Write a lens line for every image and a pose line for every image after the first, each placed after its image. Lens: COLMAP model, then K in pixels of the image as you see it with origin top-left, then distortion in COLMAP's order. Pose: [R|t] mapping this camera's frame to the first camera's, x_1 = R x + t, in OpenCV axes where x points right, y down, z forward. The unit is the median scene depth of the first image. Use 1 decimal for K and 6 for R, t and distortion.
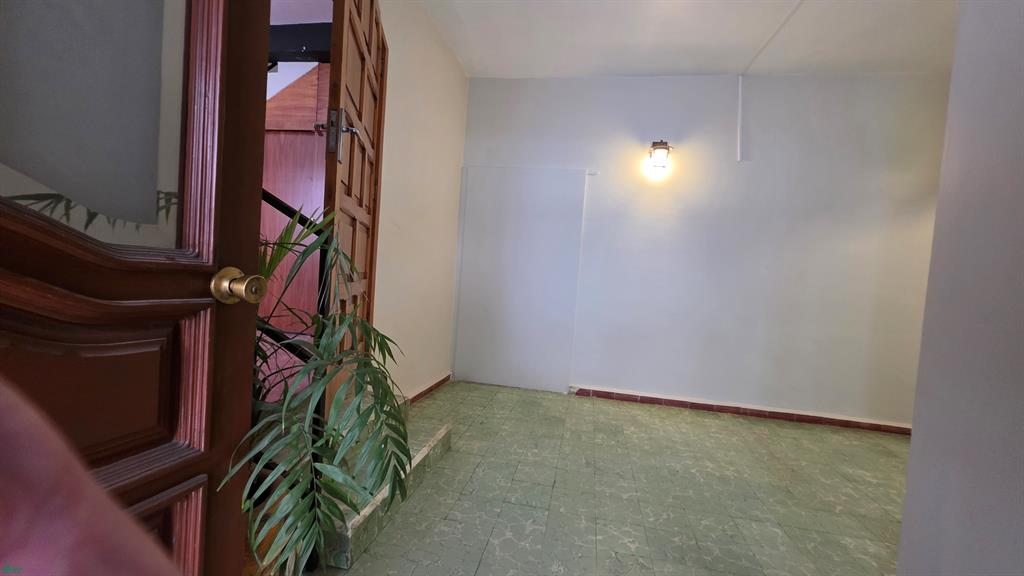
lens RADIAL K [[406.9, 0, 515.4], [0, 406.9, 291.7], [0, 0, 1]] dist [0.001189, -0.000373]
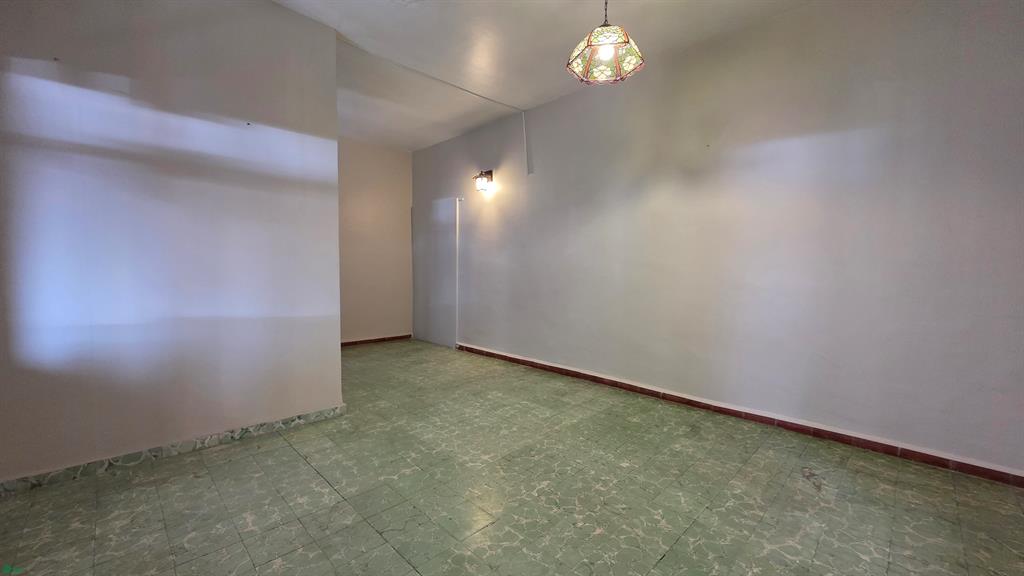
lens RADIAL K [[406.9, 0, 515.4], [0, 406.9, 291.7], [0, 0, 1]] dist [0.001189, -0.000373]
pose [[0.793937, -0.032401, -0.607136, 1.235854], [-0.004784, 0.998215, -0.059528, 0.134387], [0.607981, 0.050166, 0.792365, -0.054752]]
